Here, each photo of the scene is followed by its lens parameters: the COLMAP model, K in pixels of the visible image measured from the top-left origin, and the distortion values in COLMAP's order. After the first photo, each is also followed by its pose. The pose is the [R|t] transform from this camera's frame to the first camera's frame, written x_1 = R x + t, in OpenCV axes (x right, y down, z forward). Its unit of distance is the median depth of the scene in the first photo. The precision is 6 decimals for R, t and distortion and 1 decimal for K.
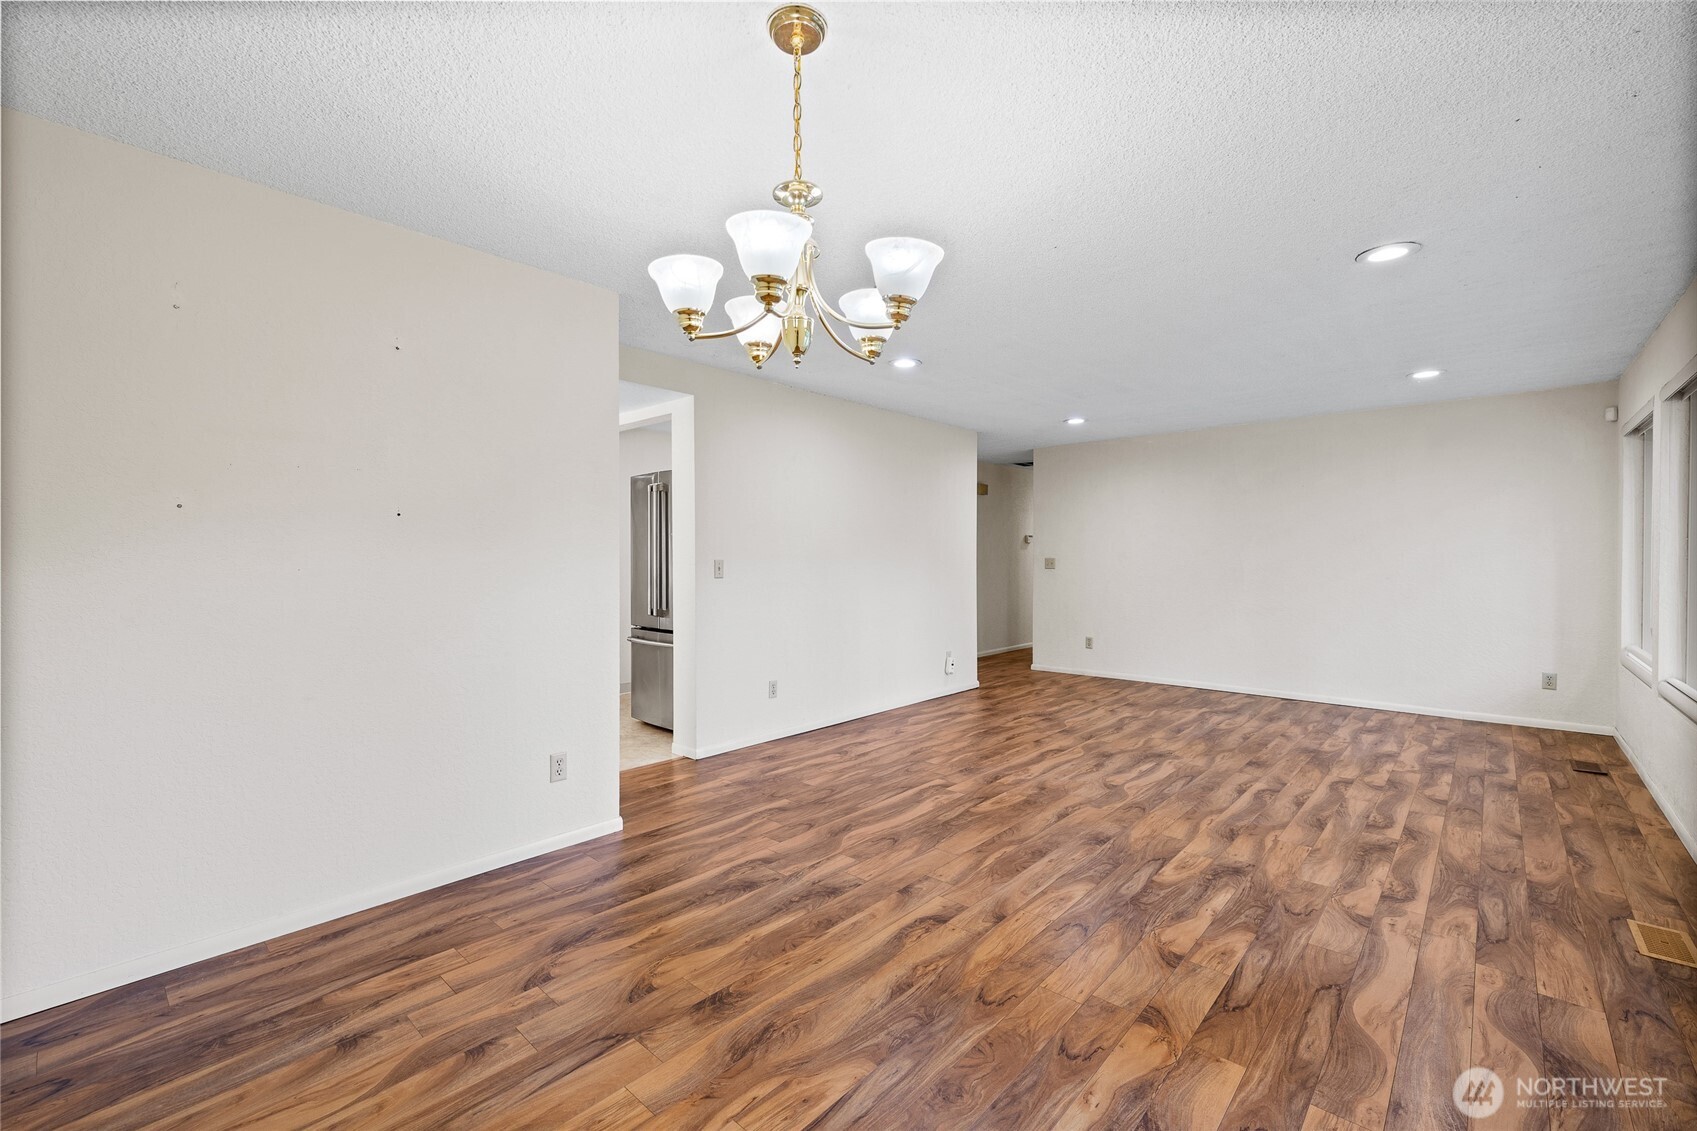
lens RADIAL K [[734.8, 0, 839.4], [0, 734.8, 568.3], [0, 0, 1]] dist [0.004120, -0.000515]
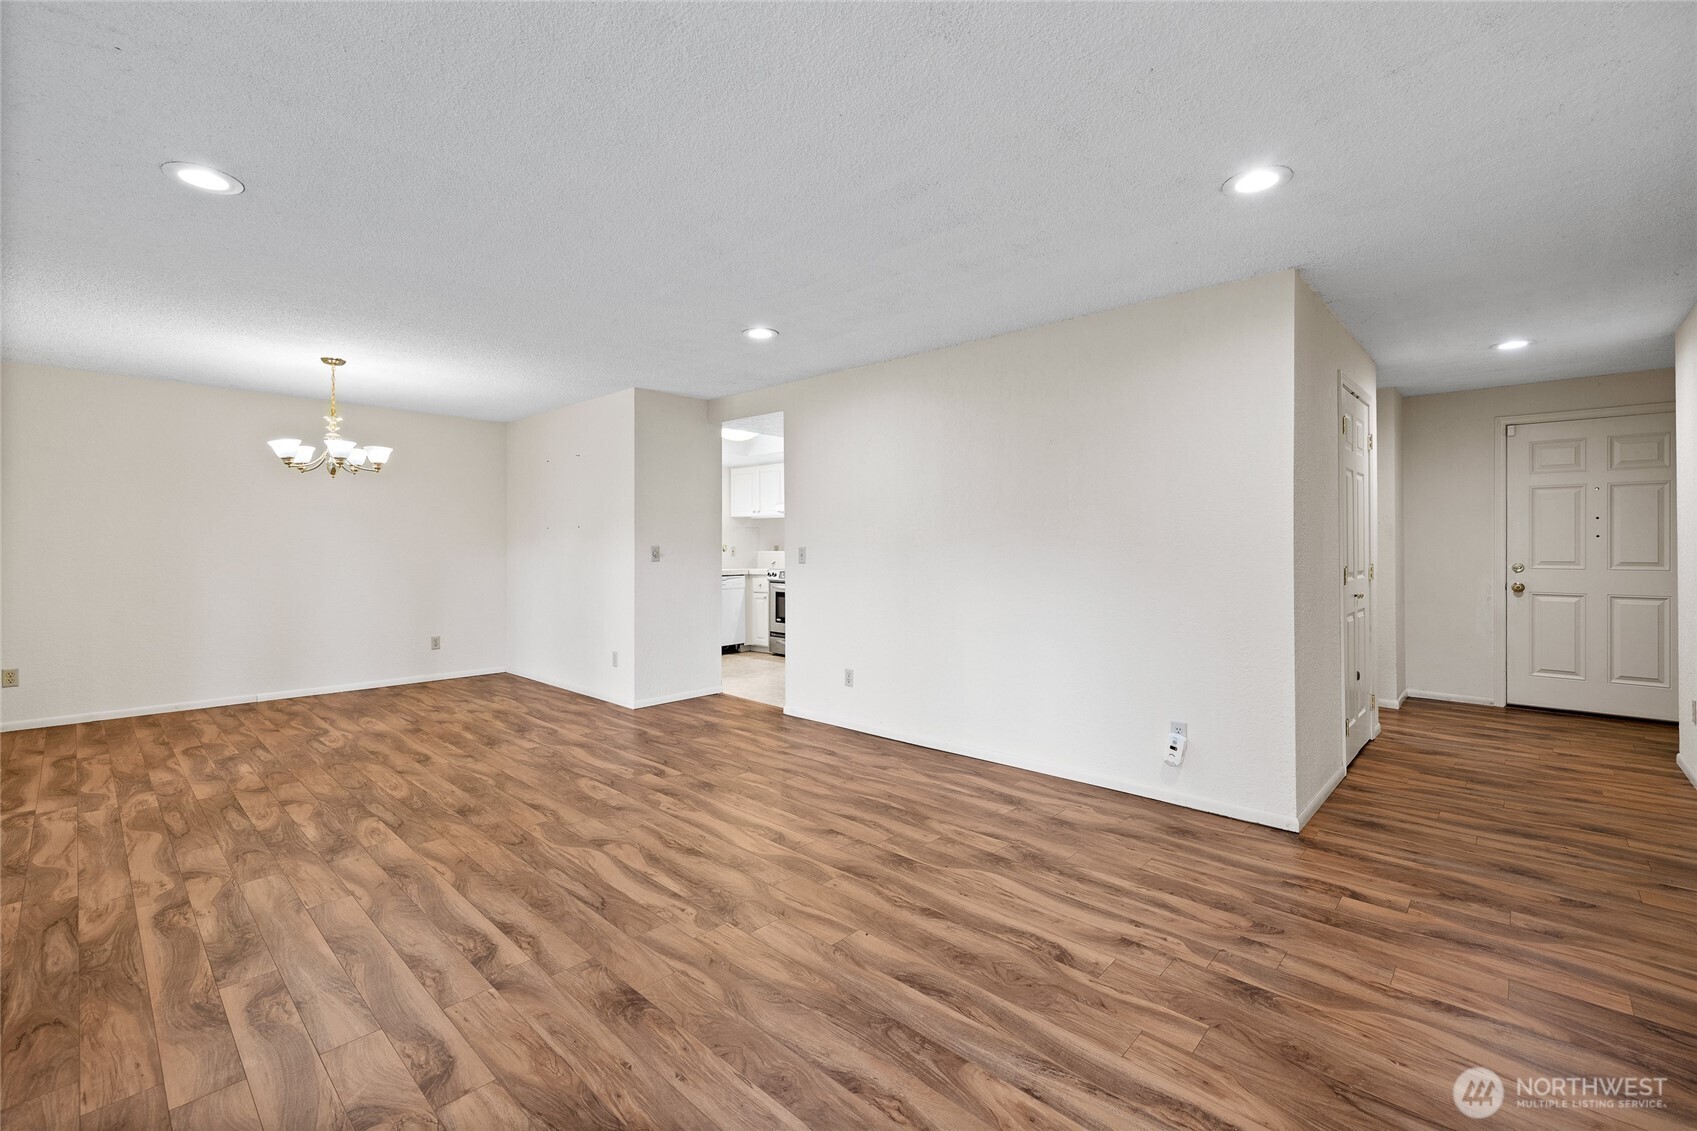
lens RADIAL K [[734.8, 0, 839.5], [0, 734.8, 549.1], [0, 0, 1]] dist [0.004120, -0.000515]
pose [[-0.040054, 0.004101, -0.999189, 1.358011], [-0.012812, 0.999907, 0.004618, -0.020607], [0.999115, 0.012986, -0.039998, 1.539468]]
